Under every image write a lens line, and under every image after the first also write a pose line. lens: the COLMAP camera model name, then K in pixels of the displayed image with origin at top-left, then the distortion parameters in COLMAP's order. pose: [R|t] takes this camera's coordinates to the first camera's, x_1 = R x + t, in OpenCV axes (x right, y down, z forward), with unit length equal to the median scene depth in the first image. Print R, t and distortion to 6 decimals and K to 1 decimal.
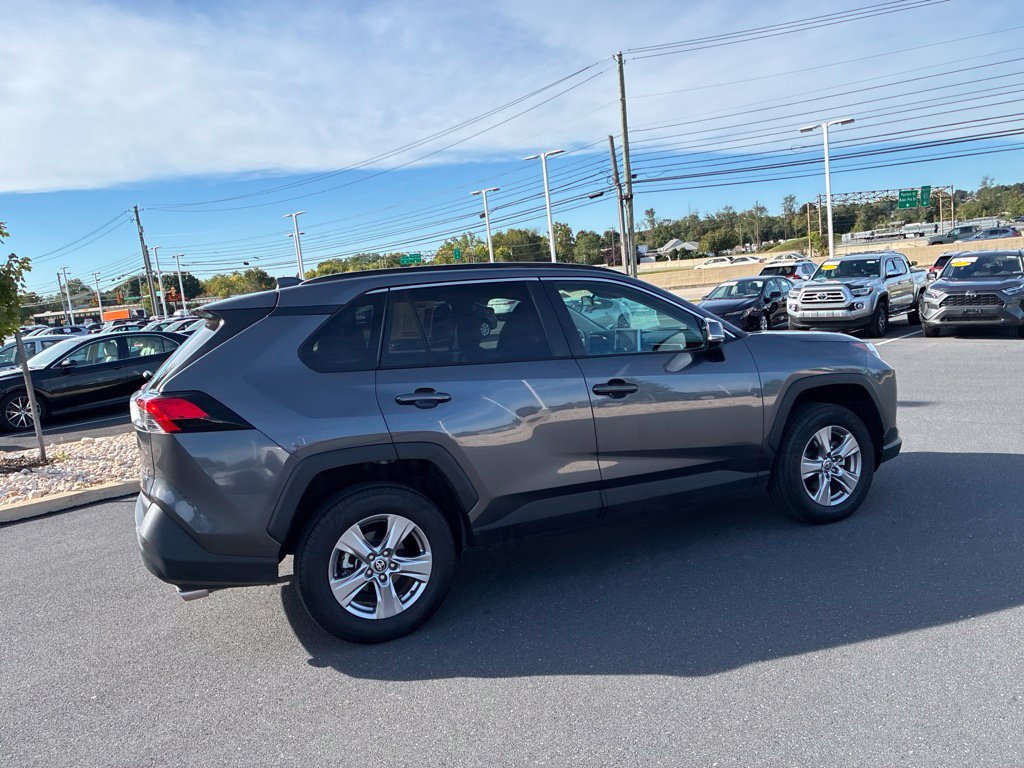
lens RADIAL K [[769.6, 0, 513.9], [0, 769.6, 385.9], [0, 0, 1]] dist [0.022070, -0.019785]
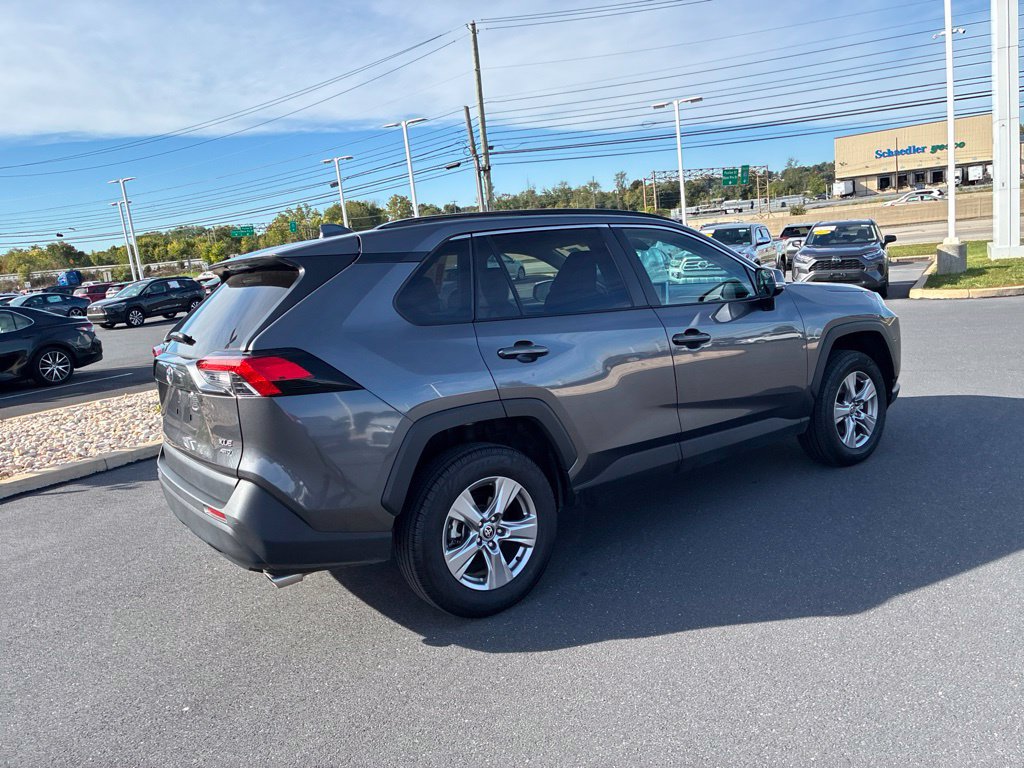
lens RADIAL K [[770.5, 0, 513.0], [0, 770.5, 376.7], [0, 0, 1]] dist [0.017753, -0.007768]
pose [[0.979523, -0.034977, 0.198270, -0.244798], [0.030751, 0.999230, 0.024353, 0.018790], [-0.198969, -0.017758, 0.979845, 0.068555]]
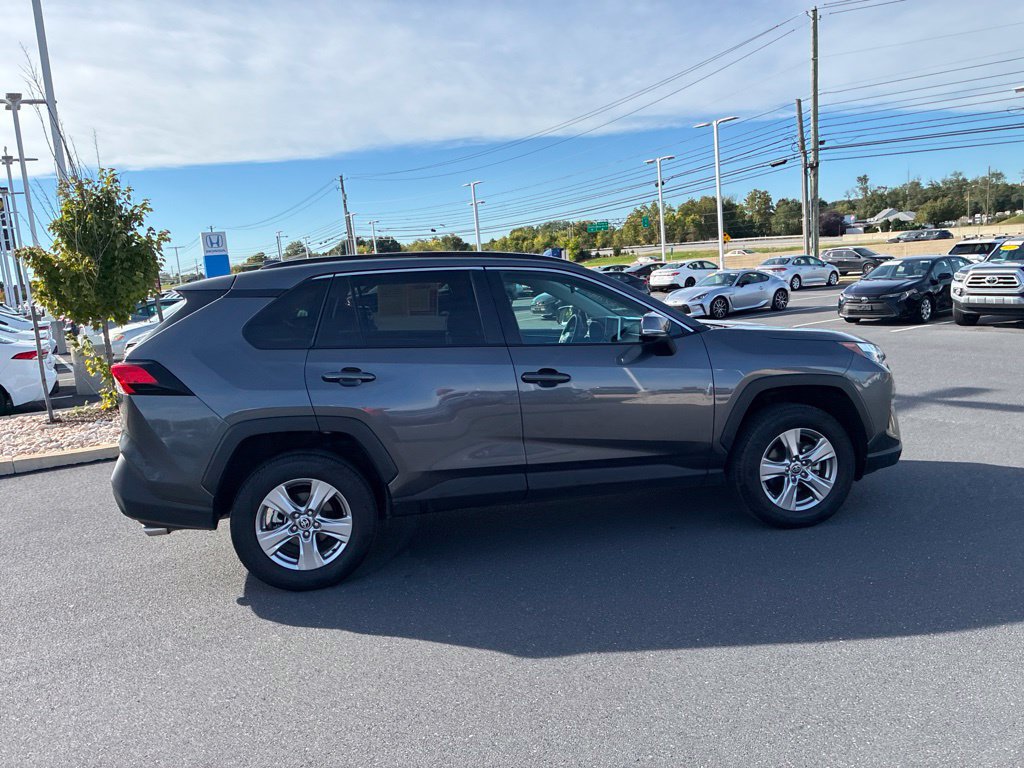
lens RADIAL K [[770.5, 0, 513.0], [0, 770.5, 376.7], [0, 0, 1]] dist [0.017753, -0.007768]
pose [[0.970513, 0.058586, -0.233822, 0.280910], [-0.051884, 0.998049, 0.034718, -0.025756], [0.235400, -0.021562, 0.971659, -0.009531]]
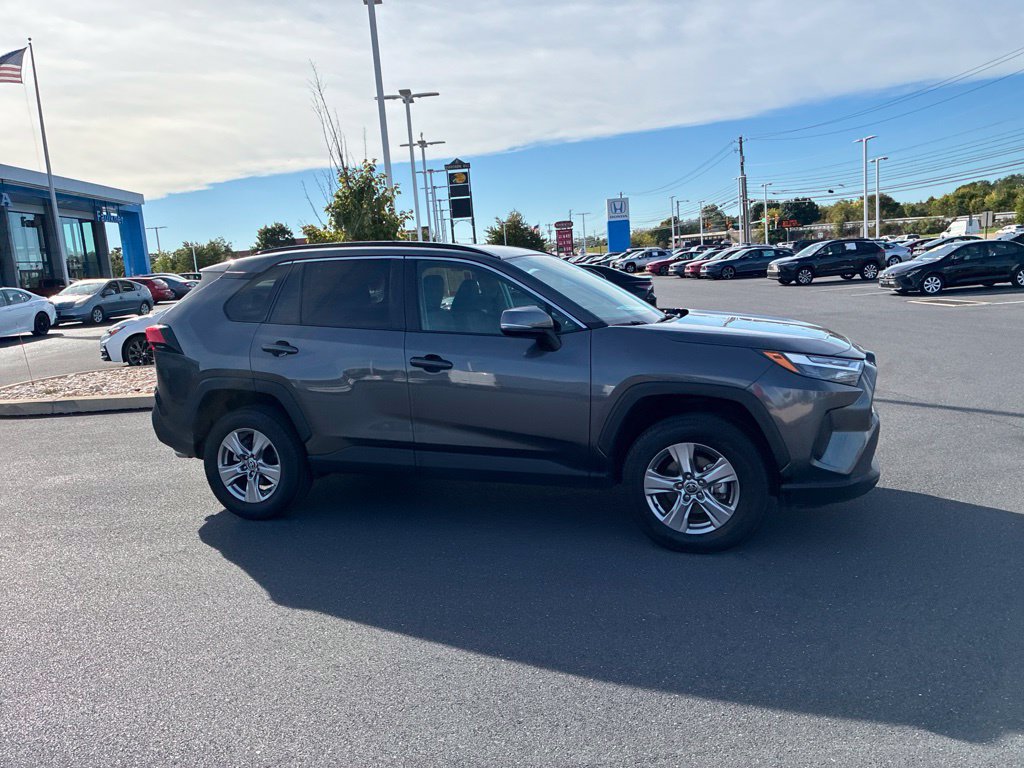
lens RADIAL K [[762.9, 0, 512.0], [0, 762.9, 384.0], [0, 0, 1]] dist [0.036600, -0.039305]
pose [[0.725812, 0.159137, -0.669233, 0.805438], [-0.097031, 0.986830, 0.129425, -0.100610], [0.681015, -0.029002, 0.731695, 0.243068]]
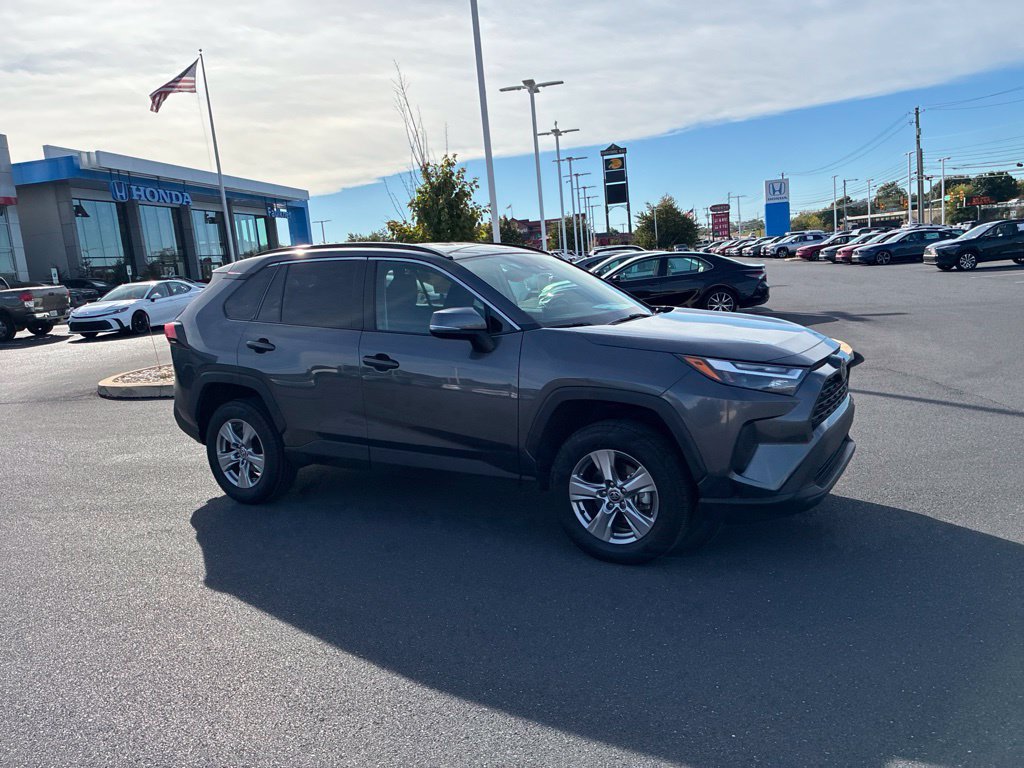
lens RADIAL K [[762.9, 0, 512.0], [0, 762.9, 384.0], [0, 0, 1]] dist [0.036600, -0.039305]
pose [[0.577554, 0.183771, -0.795399, 0.966307], [-0.087062, 0.982642, 0.163815, -0.139338], [0.811697, -0.025363, 0.583528, 0.429403]]
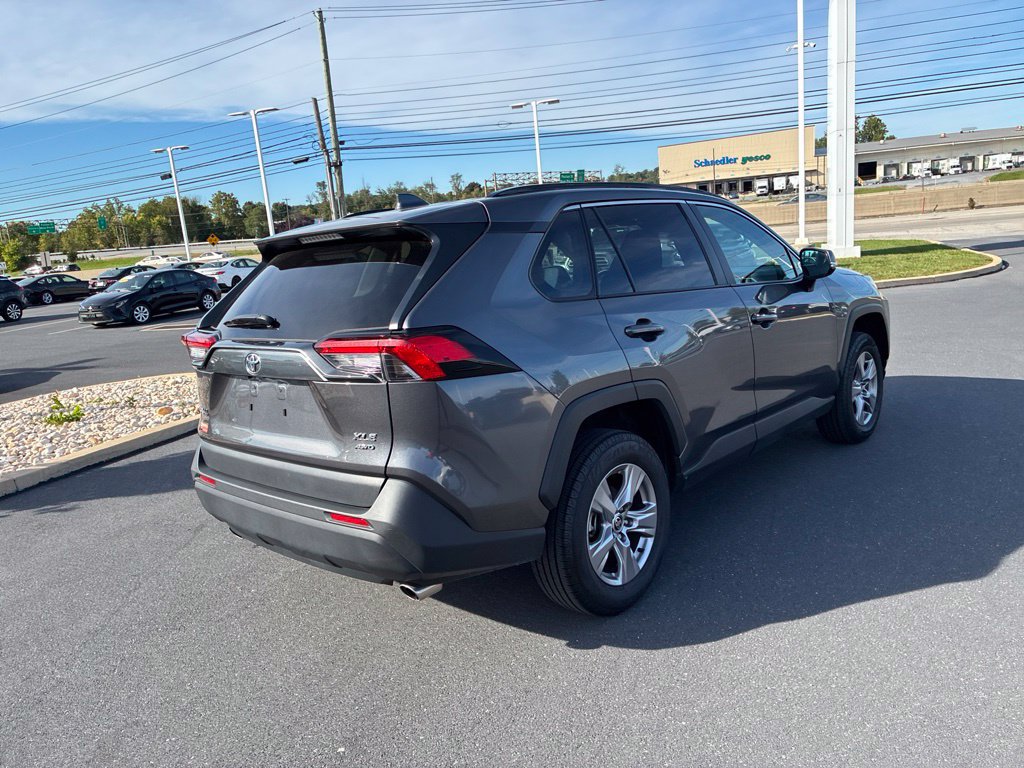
lens RADIAL K [[769.6, 0, 513.9], [0, 769.6, 385.9], [0, 0, 1]] dist [0.022070, -0.019785]
pose [[0.916605, -0.065723, 0.394356, -0.466214], [0.053100, 0.997669, 0.042848, 0.026801], [-0.396253, -0.018335, 0.917958, 0.192958]]
